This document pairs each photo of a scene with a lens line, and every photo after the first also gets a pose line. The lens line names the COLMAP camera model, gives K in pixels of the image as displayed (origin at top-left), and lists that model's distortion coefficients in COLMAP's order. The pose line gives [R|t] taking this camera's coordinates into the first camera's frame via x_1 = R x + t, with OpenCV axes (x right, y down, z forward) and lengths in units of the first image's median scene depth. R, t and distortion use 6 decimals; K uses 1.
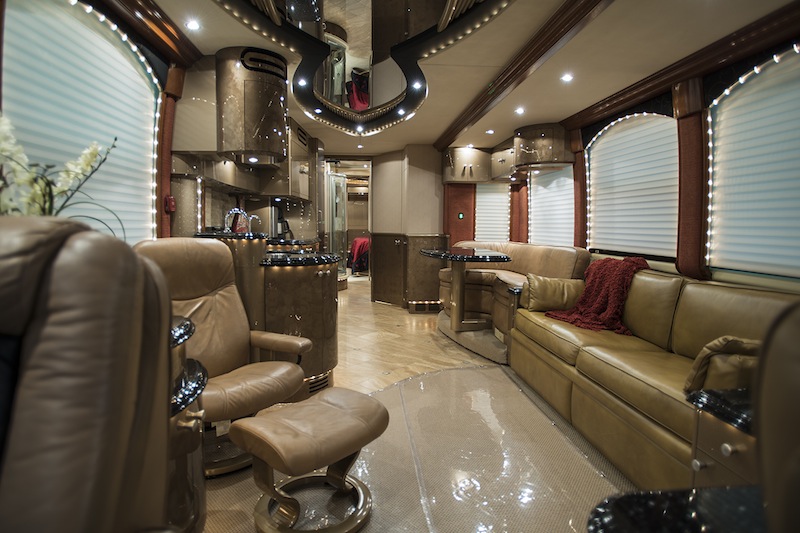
lens RADIAL K [[442.8, 0, 400.0], [0, 442.8, 266.5], [0, 0, 1]] dist [0.000507, 0.000045]
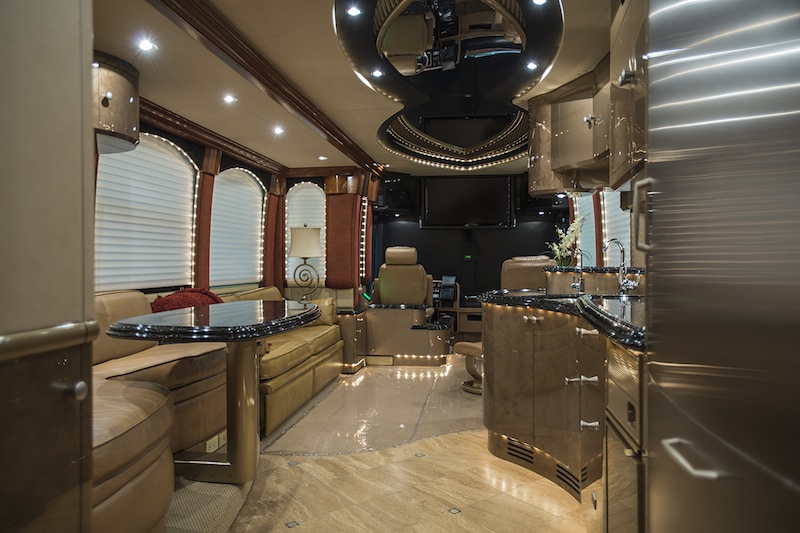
lens RADIAL K [[578.9, 0, 400.0], [0, 578.9, 266.5], [0, 0, 1]] dist [-0.000621, 0.000204]
pose [[-0.974002, -0.010215, 0.226309, -0.142531], [0.014209, 0.994261, 0.106030, -0.120308], [-0.226093, 0.106489, -0.968268, 1.270015]]
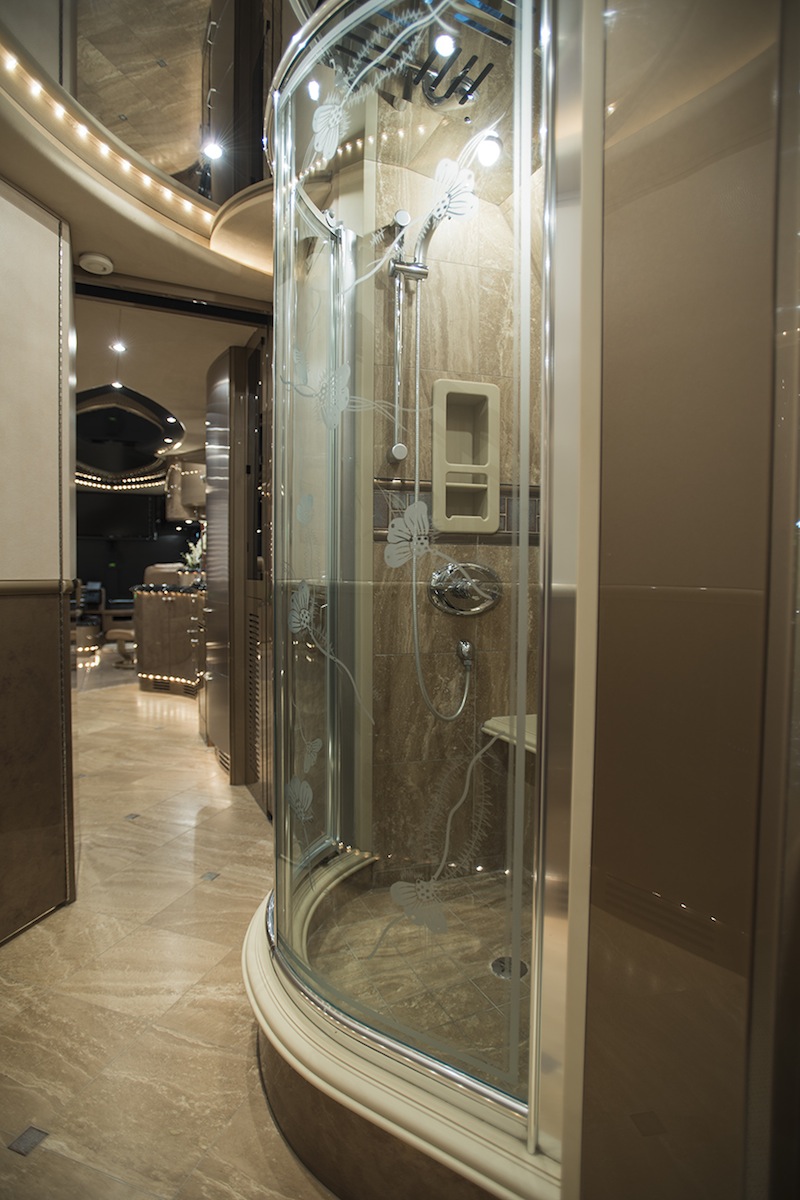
lens RADIAL K [[629.5, 0, 400.0], [0, 629.5, 600.0], [0, 0, 1]] dist [-0.054634, 0.023673]
pose [[-0.942207, -0.002215, -0.335023, -0.158186], [-0.047144, 0.990905, 0.126033, -0.154987], [0.331697, 0.134544, -0.933742, 1.855174]]
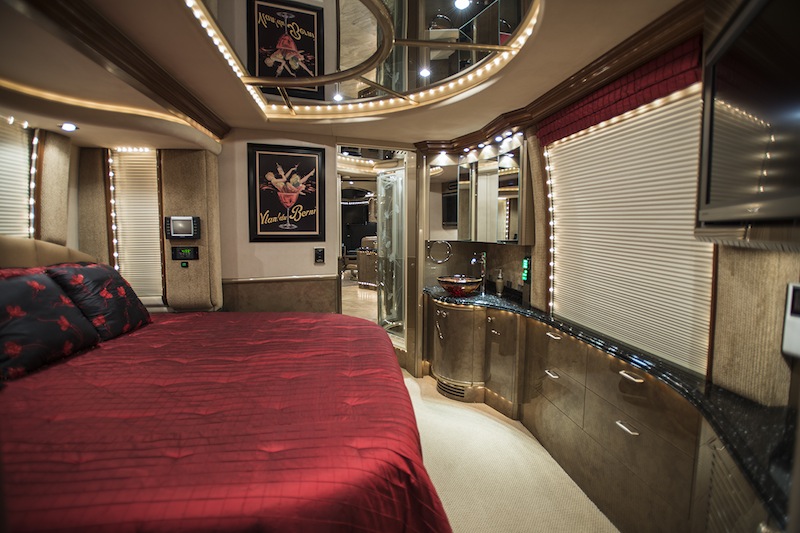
lens RADIAL K [[386.8, 0, 396.5], [0, 386.8, 261.9], [0, 0, 1]] dist [-0.062654, 0.024093]
pose [[-0.999413, -0.006388, -0.033656, -0.218405], [-0.012313, 0.983787, 0.178918, -0.301970], [0.031968, 0.179228, -0.983288, 2.547245]]
